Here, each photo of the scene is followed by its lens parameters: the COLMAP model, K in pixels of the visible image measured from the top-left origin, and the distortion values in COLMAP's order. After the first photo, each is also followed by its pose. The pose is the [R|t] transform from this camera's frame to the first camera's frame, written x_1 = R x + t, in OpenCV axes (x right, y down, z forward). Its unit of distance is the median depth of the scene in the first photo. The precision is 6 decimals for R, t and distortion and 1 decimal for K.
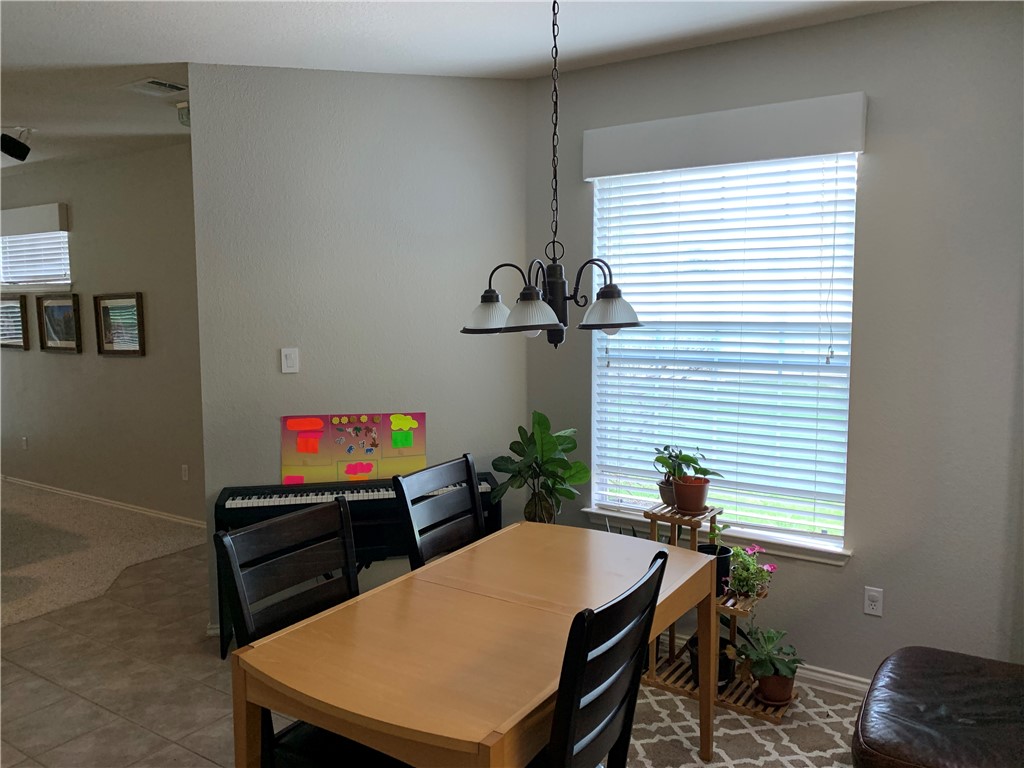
lens RADIAL K [[782.6, 0, 515.6], [0, 782.6, 372.3], [0, 0, 1]] dist [0.047213, -0.076242]
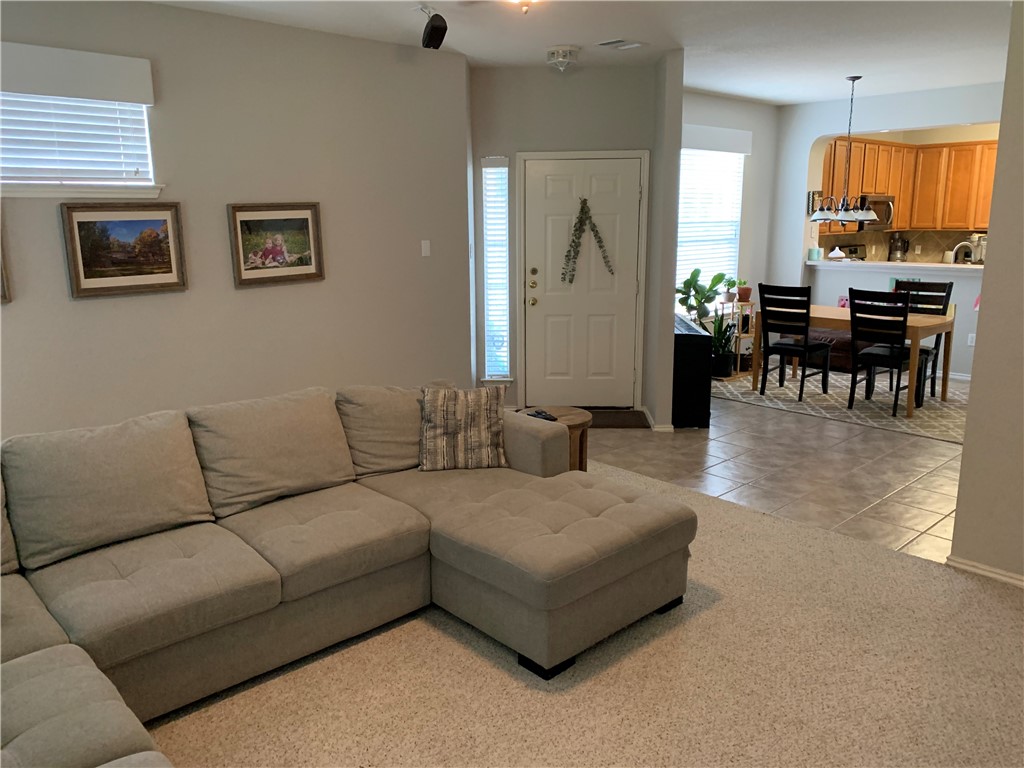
lens RADIAL K [[782.6, 0, 515.6], [0, 782.6, 372.3], [0, 0, 1]] dist [0.047213, -0.076242]
pose [[0.244664, -0.192625, 0.950281, -1.248355], [0.090577, 0.980323, 0.175395, -0.051844], [-0.965368, 0.043161, 0.257297, 0.586114]]
